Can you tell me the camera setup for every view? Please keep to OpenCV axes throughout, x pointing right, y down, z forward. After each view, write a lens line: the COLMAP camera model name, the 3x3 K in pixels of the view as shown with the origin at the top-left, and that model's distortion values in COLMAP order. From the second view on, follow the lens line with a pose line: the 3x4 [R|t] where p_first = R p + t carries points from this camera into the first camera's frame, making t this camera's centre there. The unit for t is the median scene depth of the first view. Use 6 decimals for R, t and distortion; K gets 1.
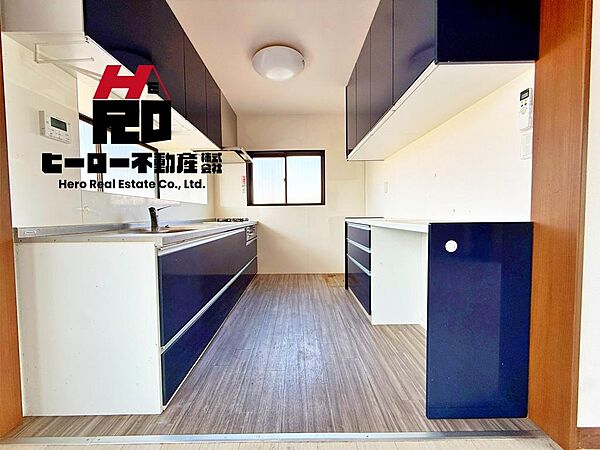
lens RADIAL K [[239.5, 0, 297.4], [0, 239.5, 227.6], [0, 0, 1]] dist [-0.000219, -0.000199]
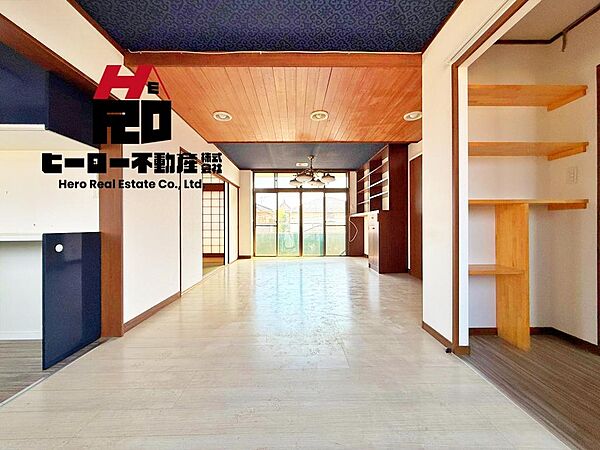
lens RADIAL K [[239.5, 0, 298.9], [0, 239.5, 226.4], [0, 0, 1]] dist [-0.000219, -0.000199]
pose [[-0.024435, 0.006482, 0.999680, -0.987058], [0.051359, 0.998667, -0.005220, 0.023548], [-0.998381, 0.051215, -0.024736, -0.560158]]
